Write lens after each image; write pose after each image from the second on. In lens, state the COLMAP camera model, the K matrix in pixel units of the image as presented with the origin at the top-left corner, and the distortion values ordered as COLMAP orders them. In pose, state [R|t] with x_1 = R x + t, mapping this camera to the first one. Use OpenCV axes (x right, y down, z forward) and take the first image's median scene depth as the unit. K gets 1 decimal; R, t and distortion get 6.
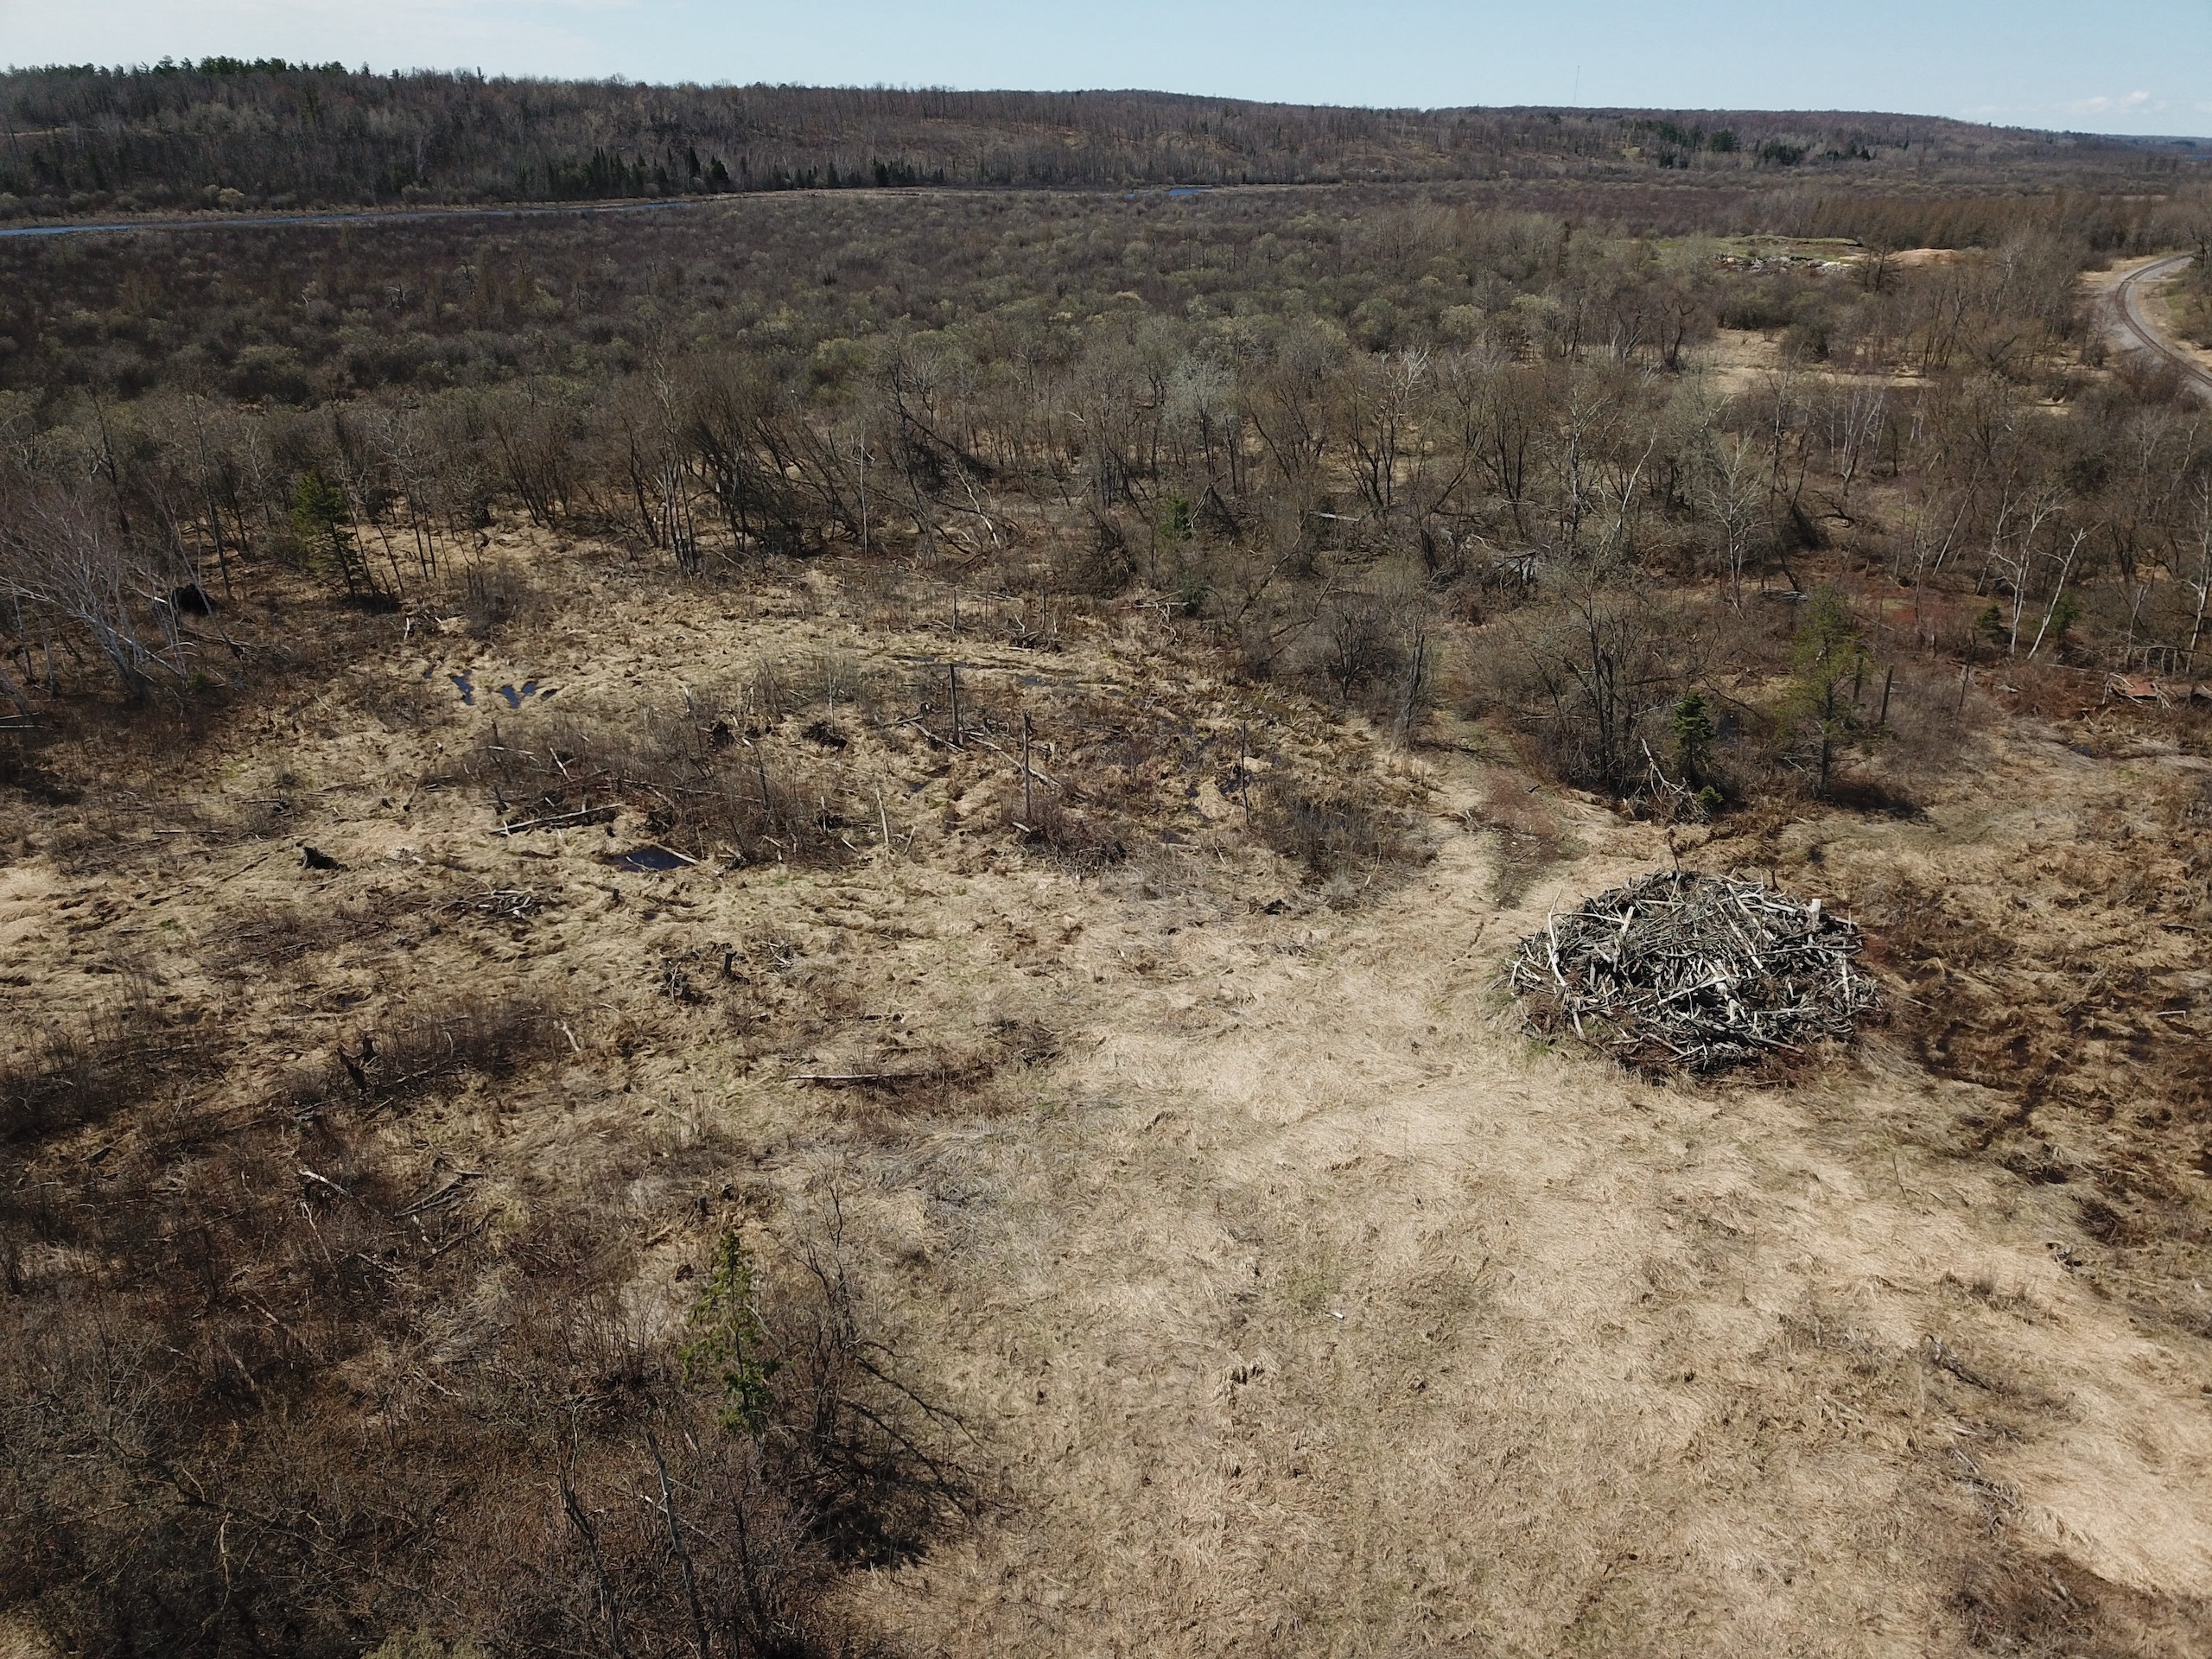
lens RADIAL K [[1689.4, 0, 1093.7], [0, 1689.4, 844.0], [0, 0, 1]] dist [0.020879, -0.016399]
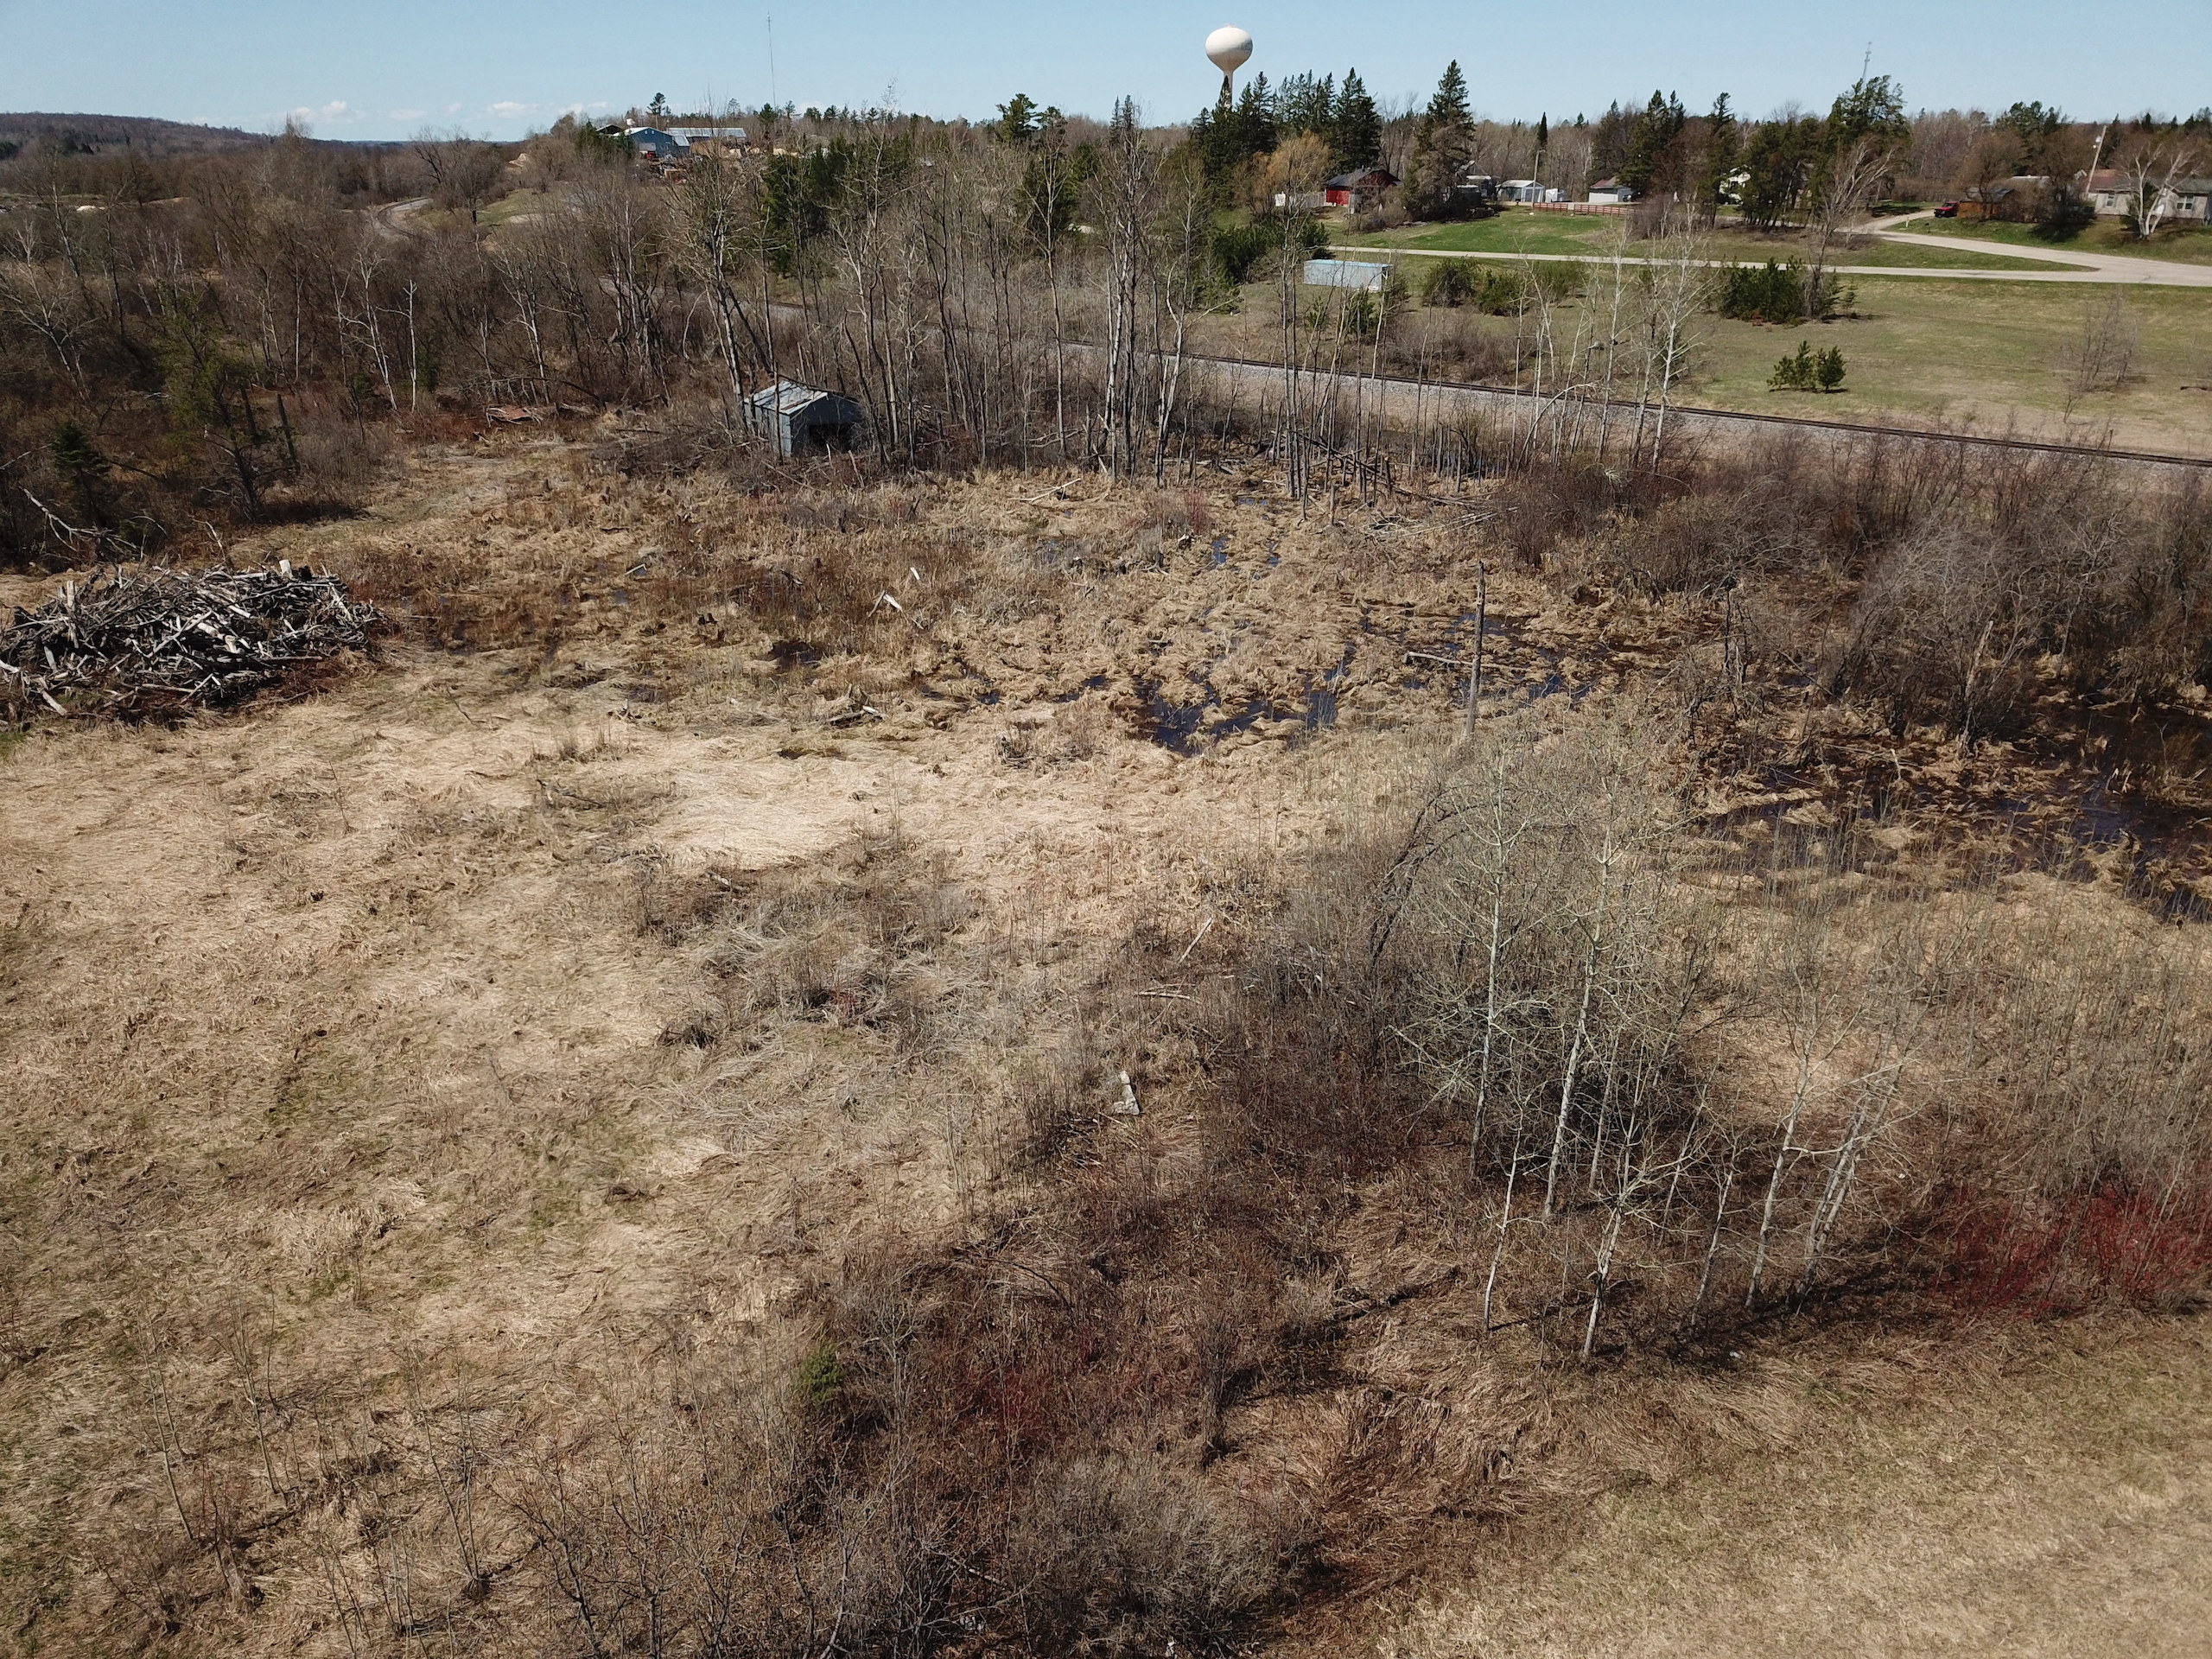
lens RADIAL K [[1689.4, 0, 1091.8], [0, 1689.4, 815.9], [0, 0, 1]] dist [0.020879, -0.016399]
pose [[0.620094, -0.309283, 0.720991, -0.011273], [0.323024, 0.938150, 0.124618, 0.180006], [-0.714940, 0.155622, 0.681647, 0.068747]]
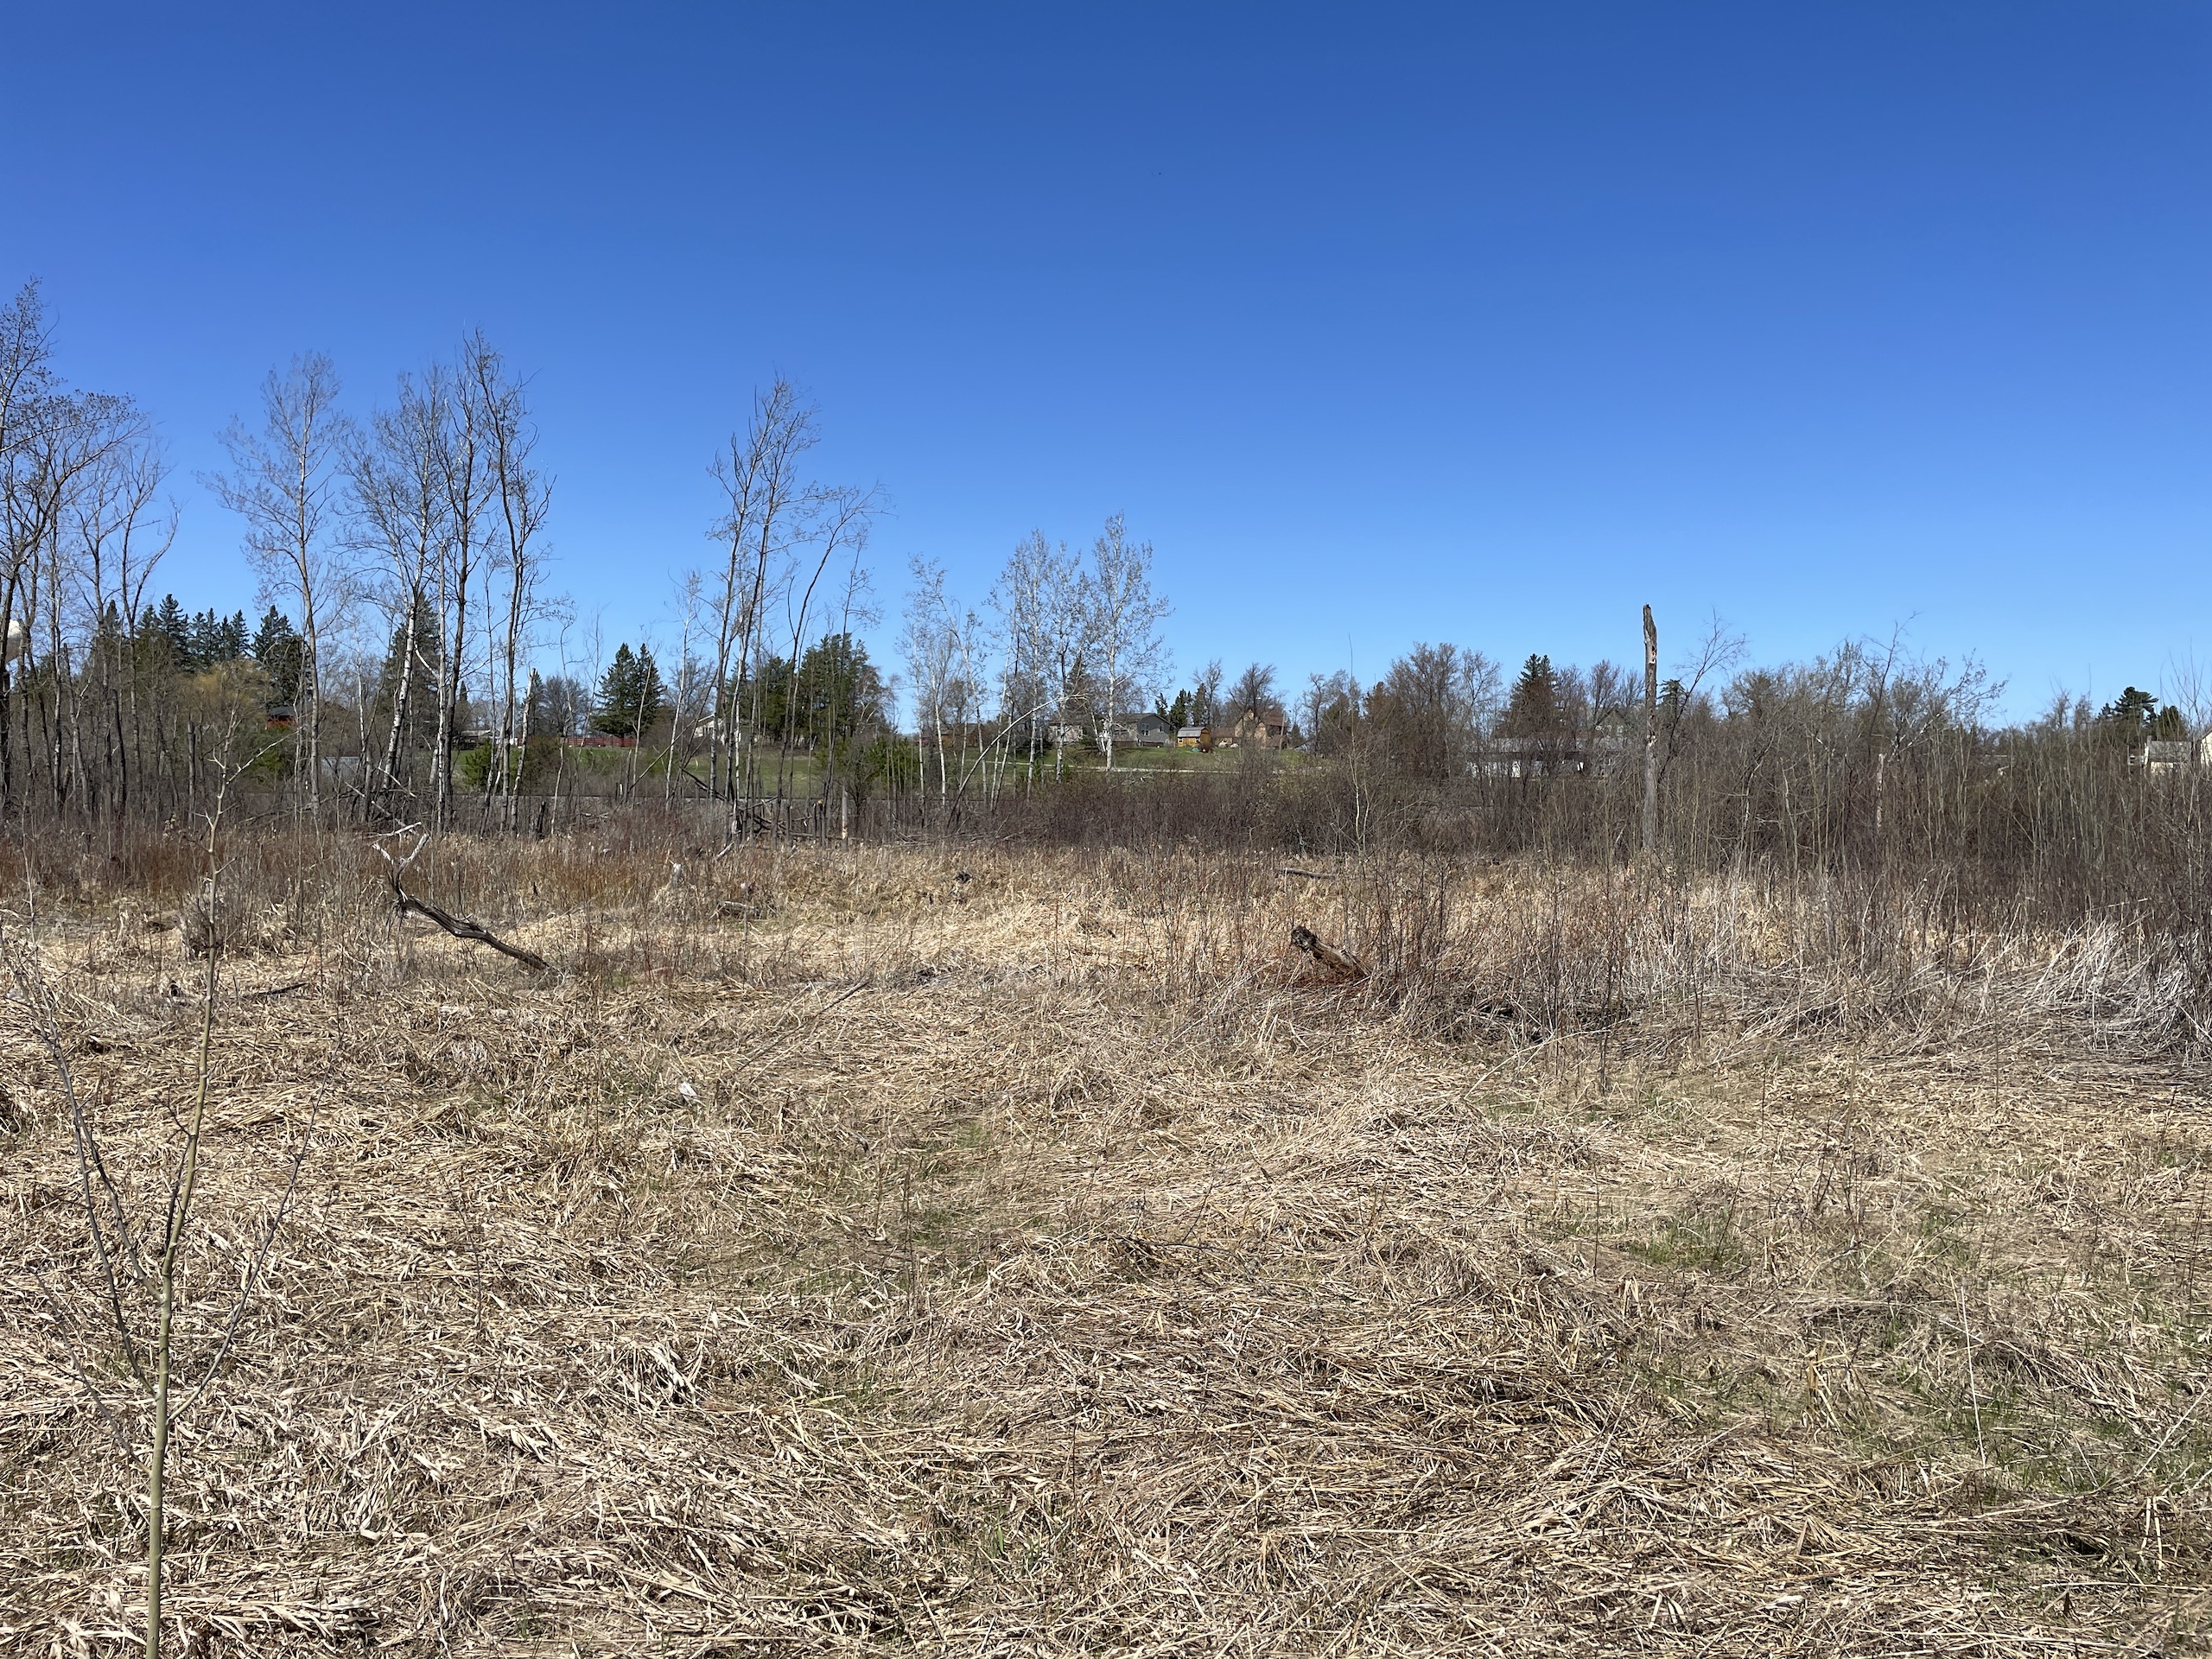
lens RADIAL K [[1649.8, 0, 1137.7], [0, 1649.8, 822.5], [0, 0, 1]] dist [0.063767, -0.079092]
pose [[-0.041530, -0.031453, 0.998642, 0.117895], [0.383645, 0.922383, 0.045005, 0.193796], [-0.922546, 0.384993, -0.026240, 0.550617]]
